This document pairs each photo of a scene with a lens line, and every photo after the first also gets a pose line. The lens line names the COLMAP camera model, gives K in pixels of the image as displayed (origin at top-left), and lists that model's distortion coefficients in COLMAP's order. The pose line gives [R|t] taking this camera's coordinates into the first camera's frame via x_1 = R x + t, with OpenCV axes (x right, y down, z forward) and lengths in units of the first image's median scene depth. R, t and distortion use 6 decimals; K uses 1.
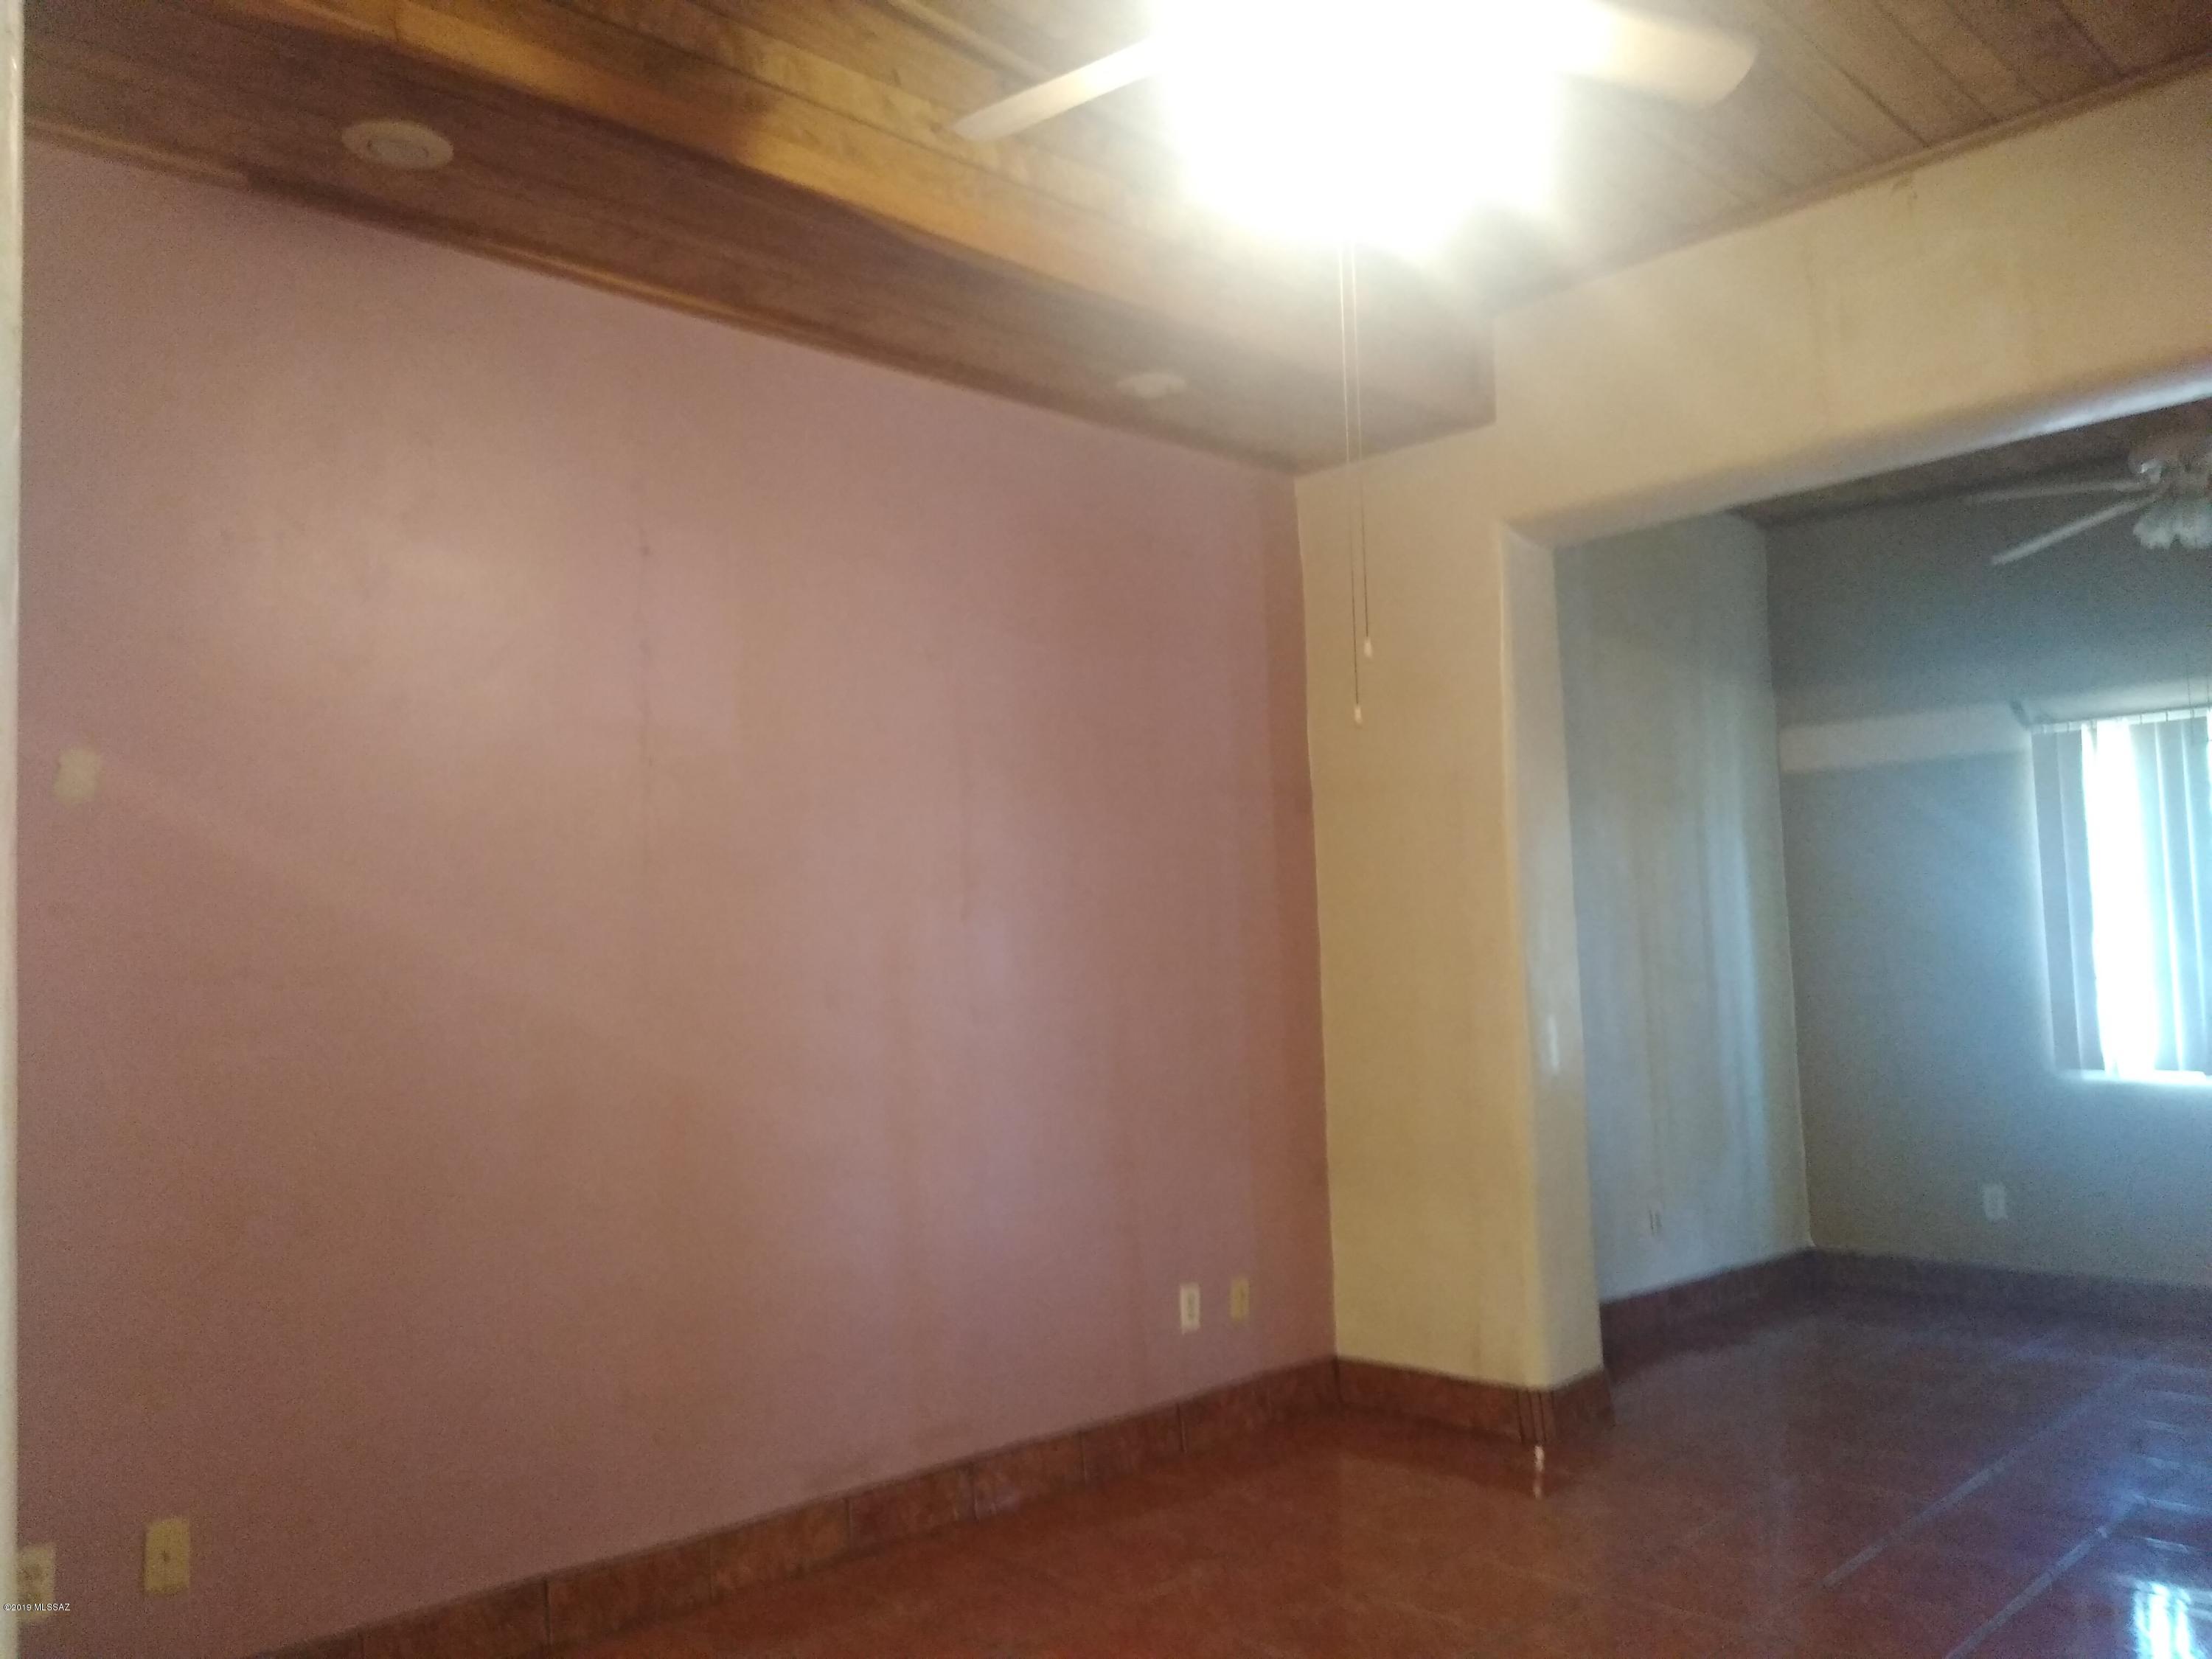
lens RADIAL K [[1718.5, 0, 1106.0], [0, 1718.5, 829.5], [0, 0, 1]] dist [0.086404, -0.134049]
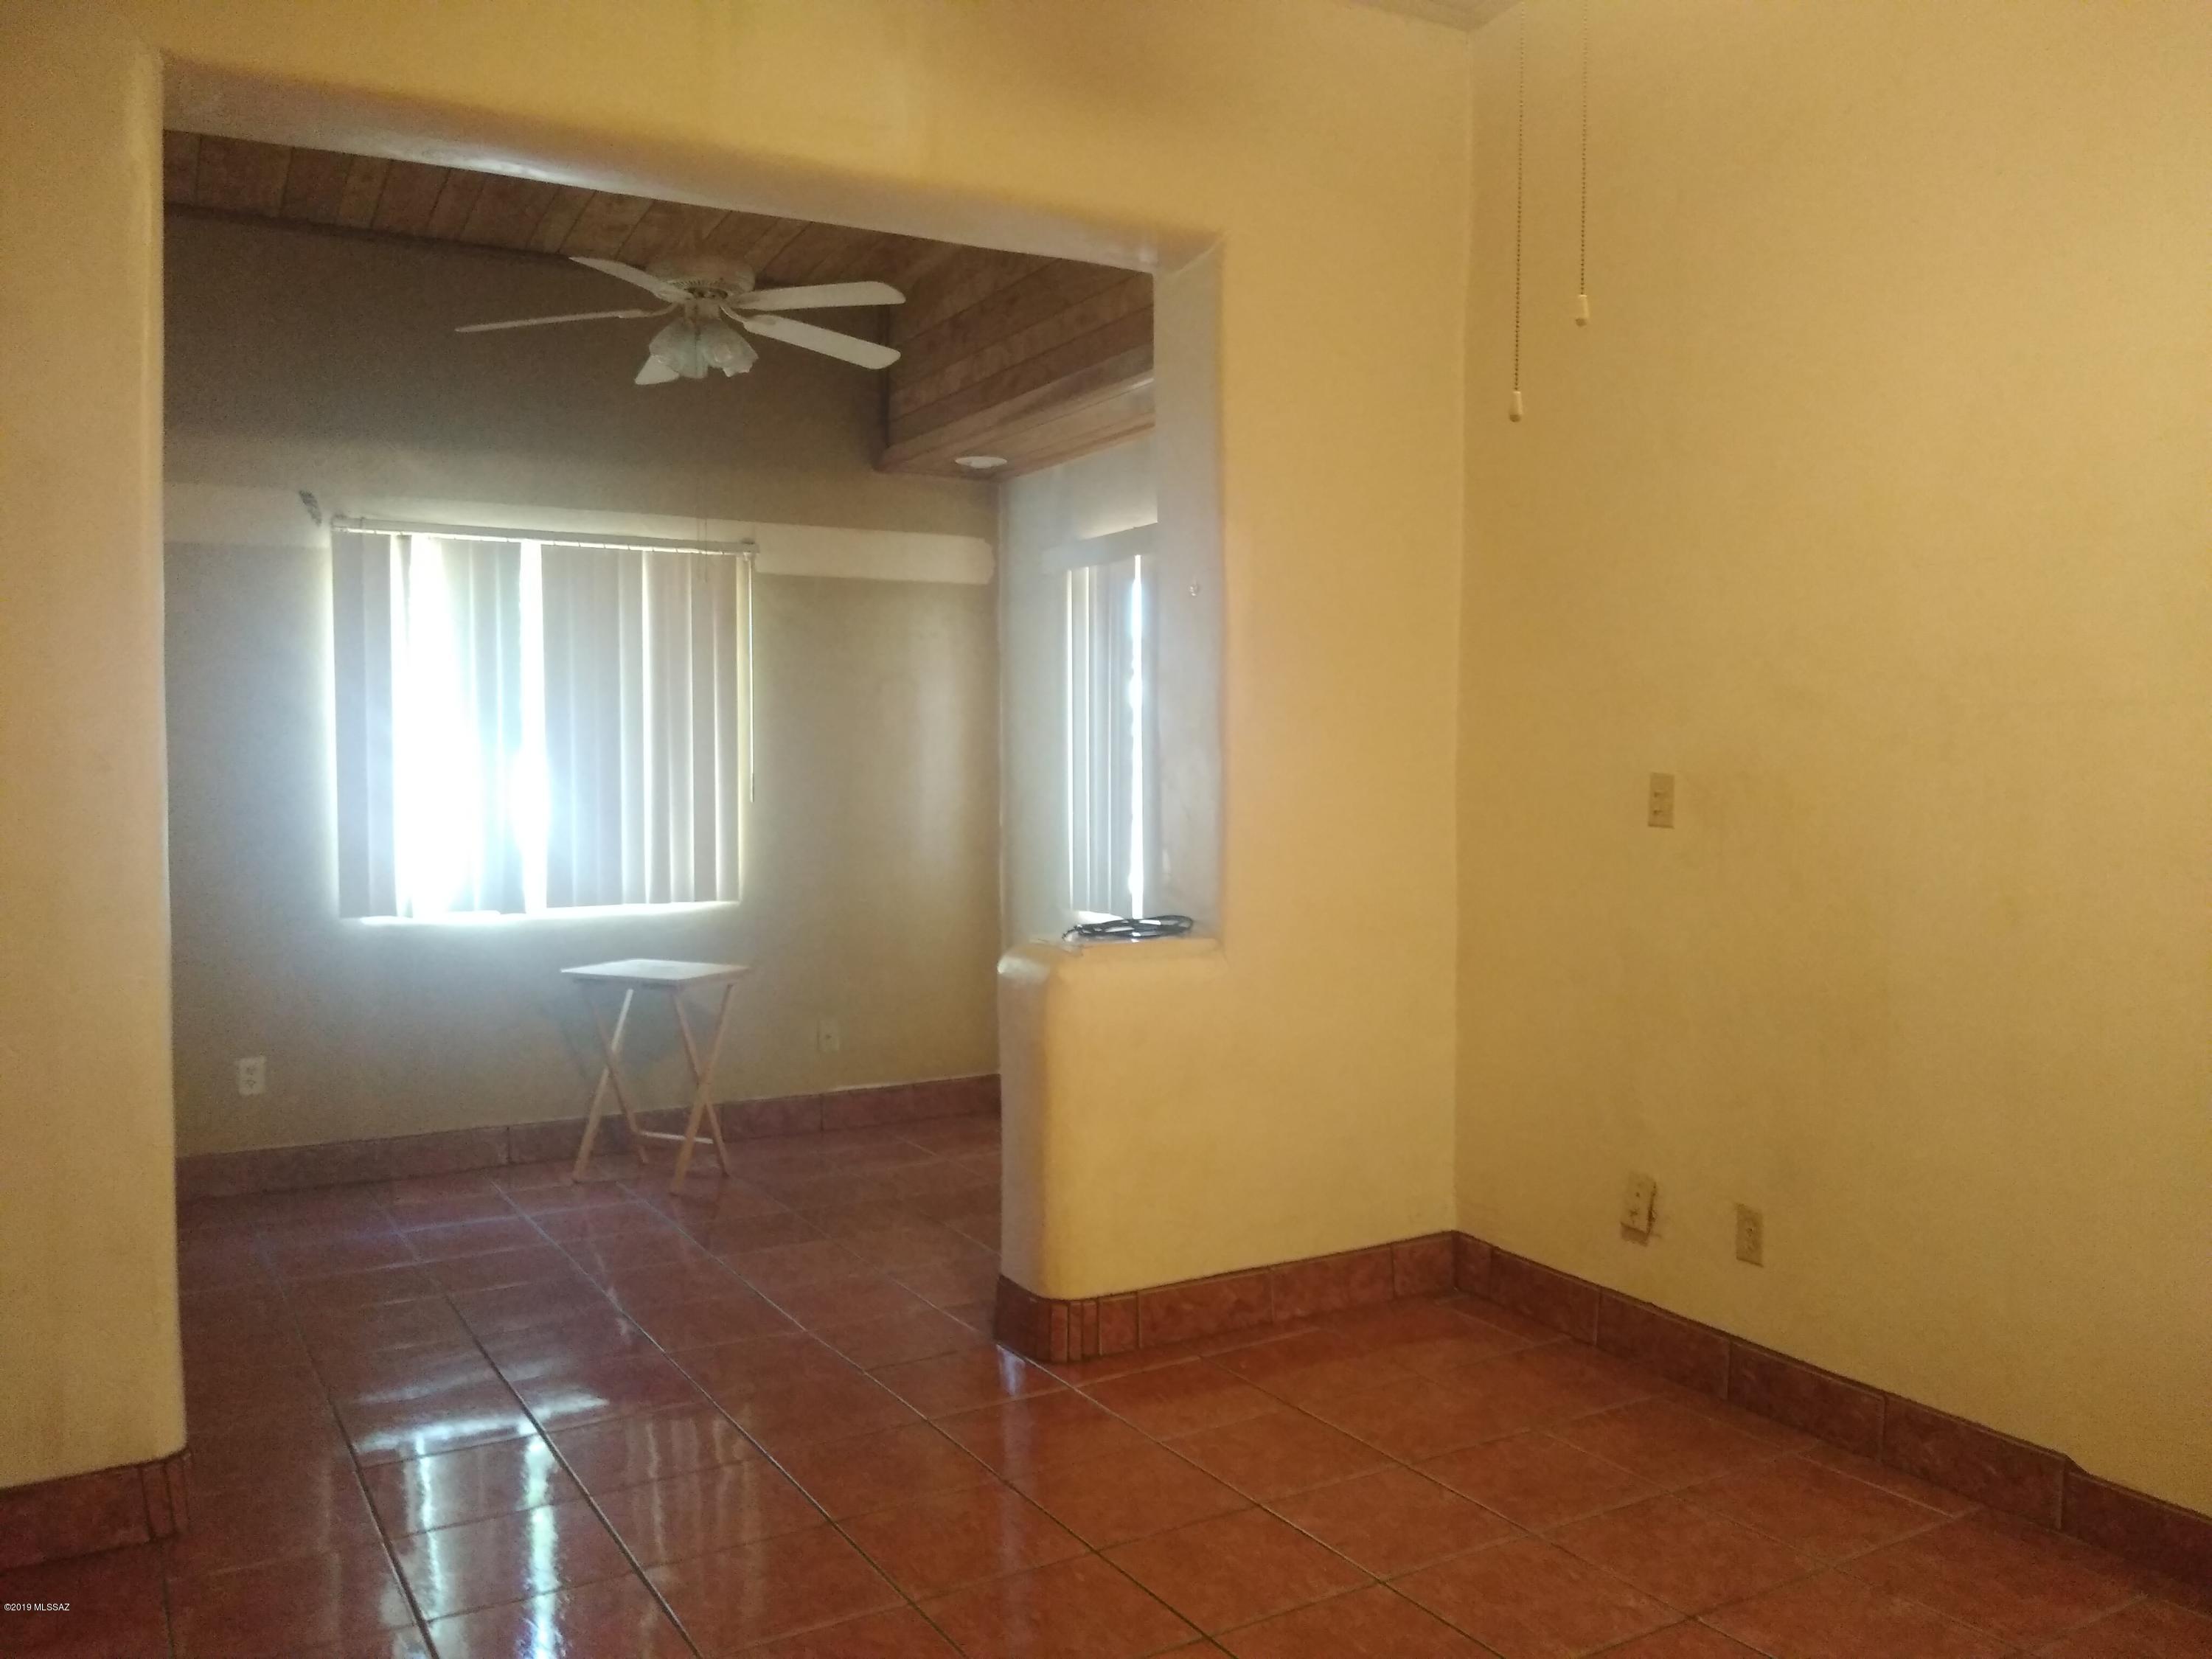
lens RADIAL K [[1718.5, 0, 1106.0], [0, 1718.5, 829.5], [0, 0, 1]] dist [0.086404, -0.134049]
pose [[0.219410, -0.002550, 0.975630, -0.235560], [-0.083455, 0.996282, 0.021372, 0.042480], [-0.972057, -0.086111, 0.218381, 0.439505]]
